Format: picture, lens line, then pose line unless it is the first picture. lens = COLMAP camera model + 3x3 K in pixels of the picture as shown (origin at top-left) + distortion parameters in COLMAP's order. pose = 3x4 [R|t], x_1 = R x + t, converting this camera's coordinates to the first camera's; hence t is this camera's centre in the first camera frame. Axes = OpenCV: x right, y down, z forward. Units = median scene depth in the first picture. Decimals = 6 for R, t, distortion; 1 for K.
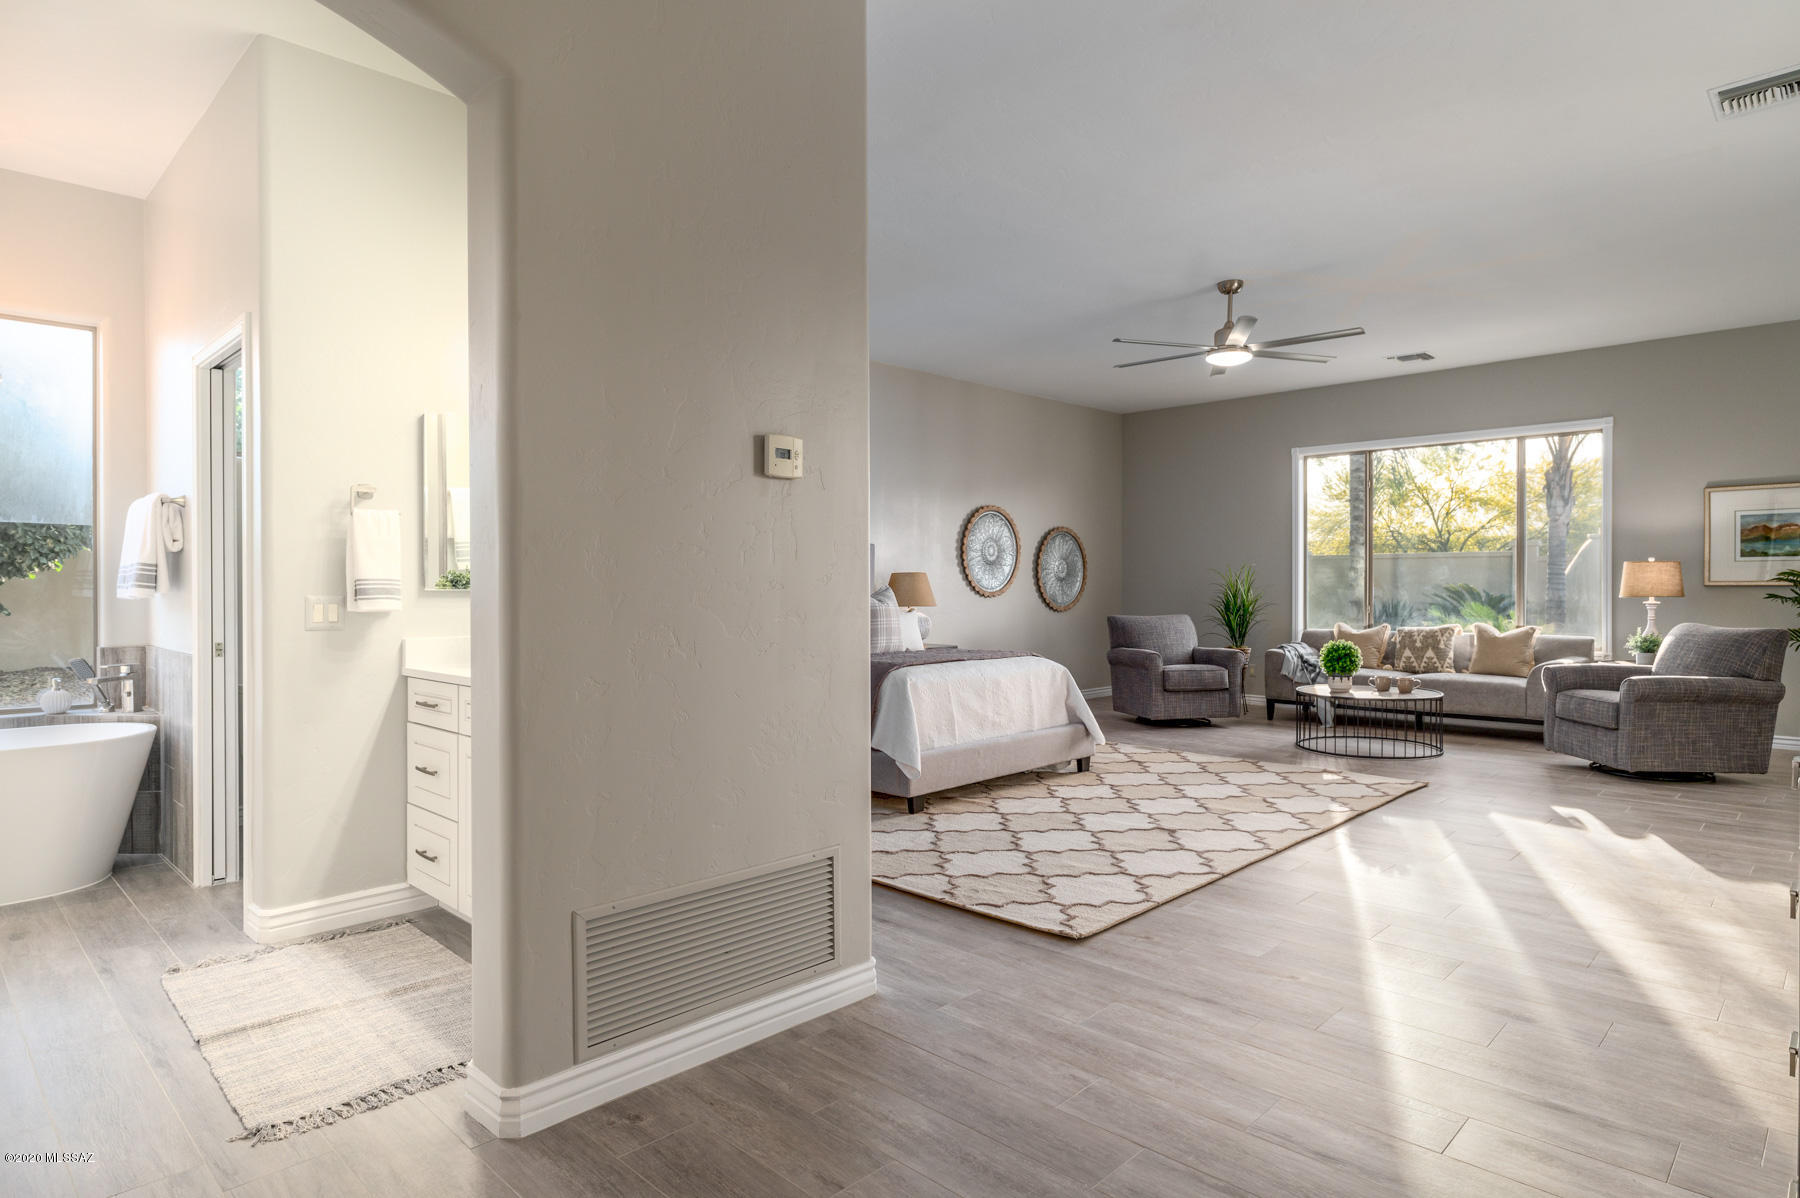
lens RADIAL K [[1003.6, 0, 902.8], [0, 1003.6, 594.3], [0, 0, 1]] dist [-0.002200, -0.000075]
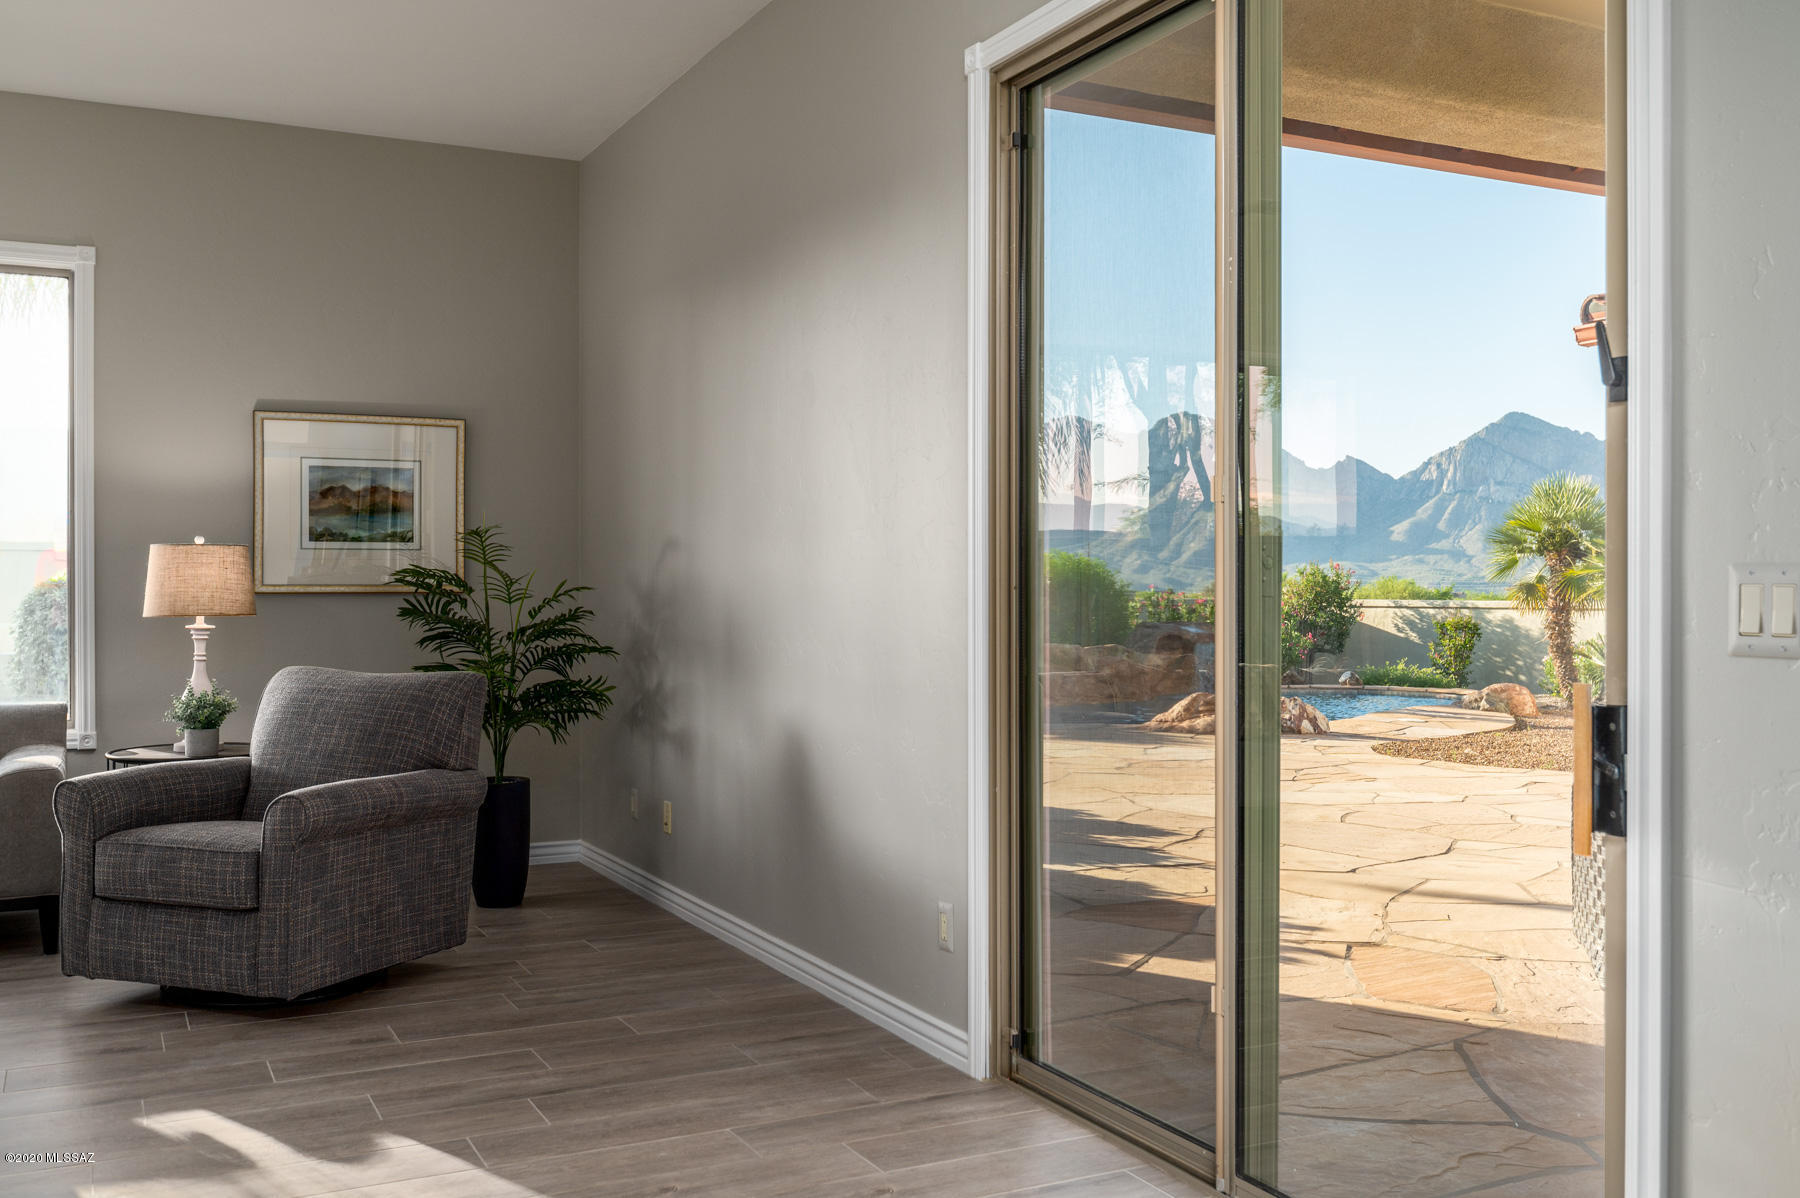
lens RADIAL K [[1618.3, 0, 904.3], [0, 1618.3, 596.3], [0, 0, 1]] dist [-0.011497, 0.007779]
pose [[0.315996, -0.001508, 0.948759, 0.081974], [0.007636, 0.999970, -0.000954, -0.003004], [-0.948730, 0.007546, 0.315998, 0.357750]]
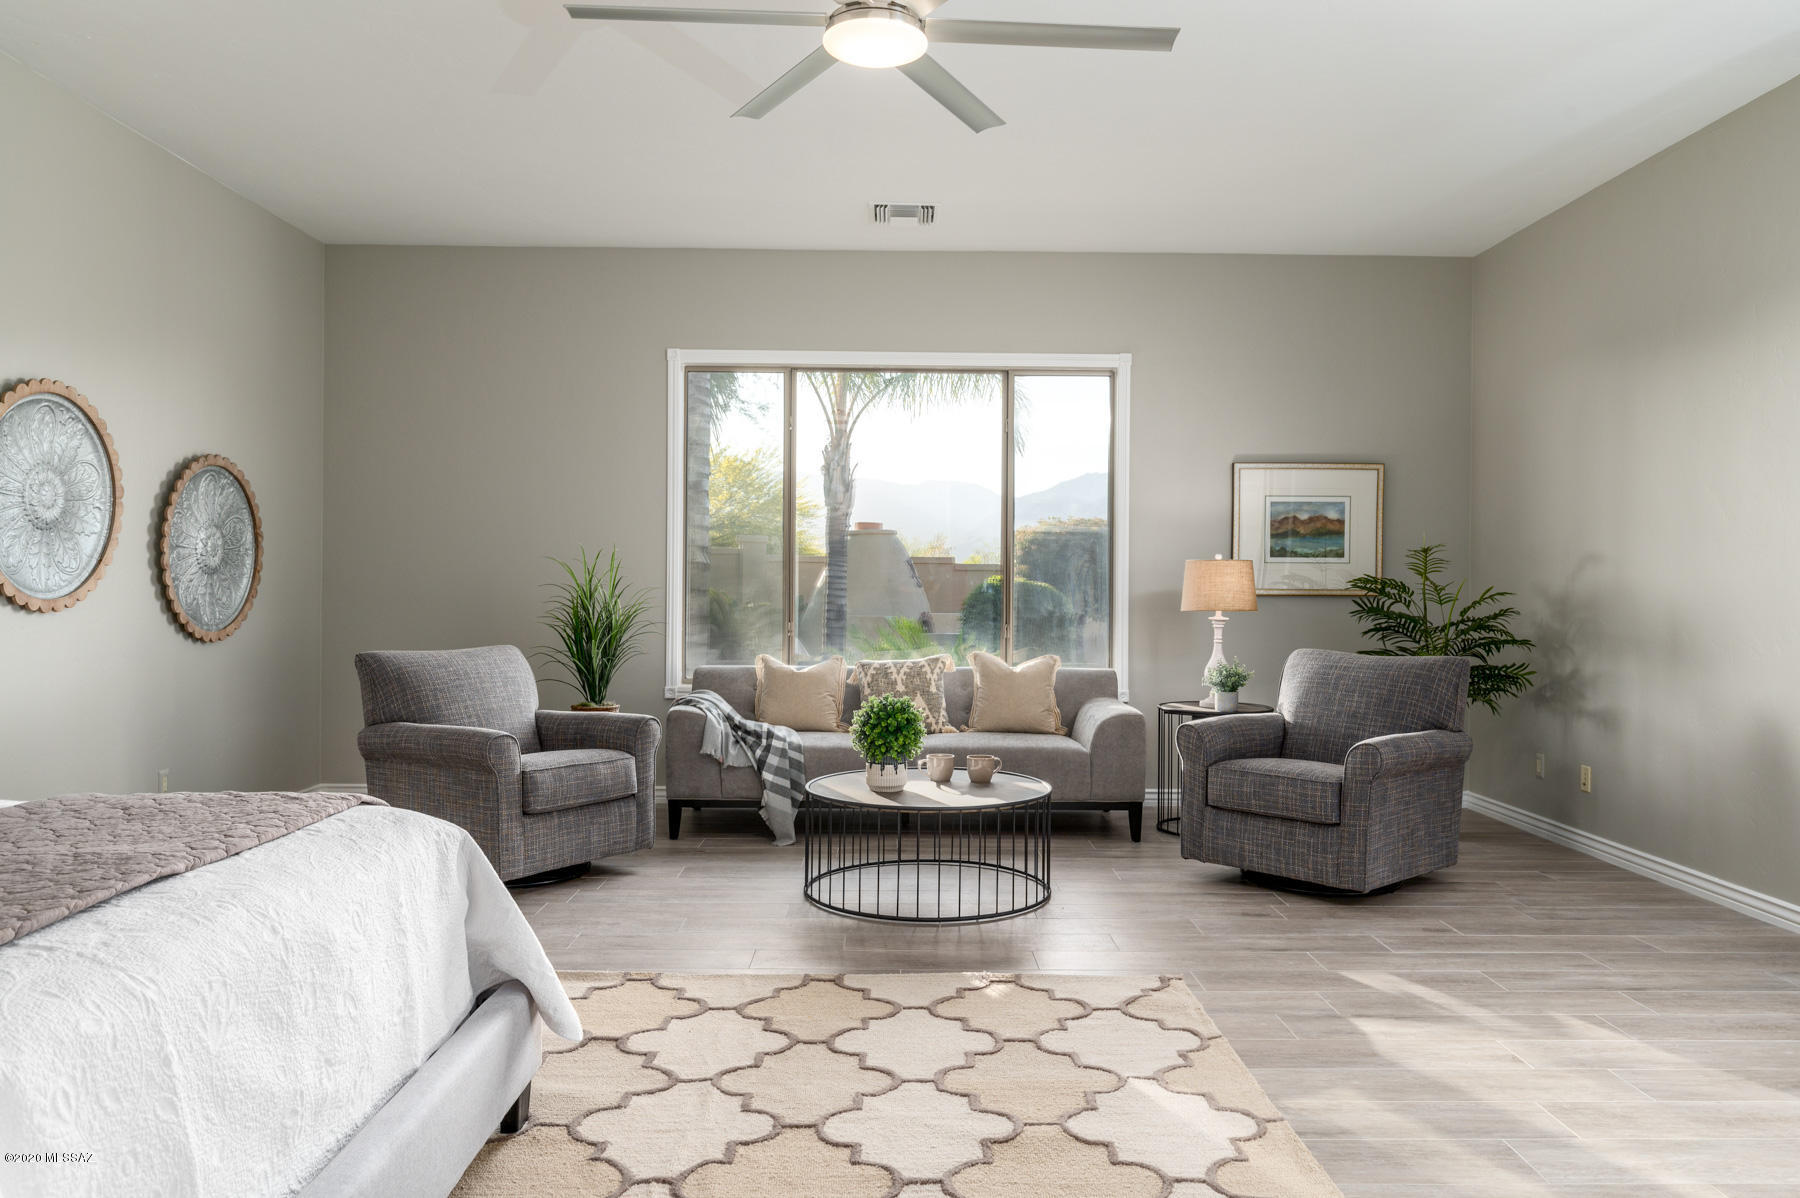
lens RADIAL K [[1245.3, 0, 896.3], [0, 1245.3, 599.0], [0, 0, 1]] dist [-0.002041, -0.004864]
pose [[0.707068, 0.003079, 0.707138, -0.023814], [-0.003245, 0.999994, -0.001110, -0.003294], [-0.707138, -0.001510, 0.707074, 0.471527]]
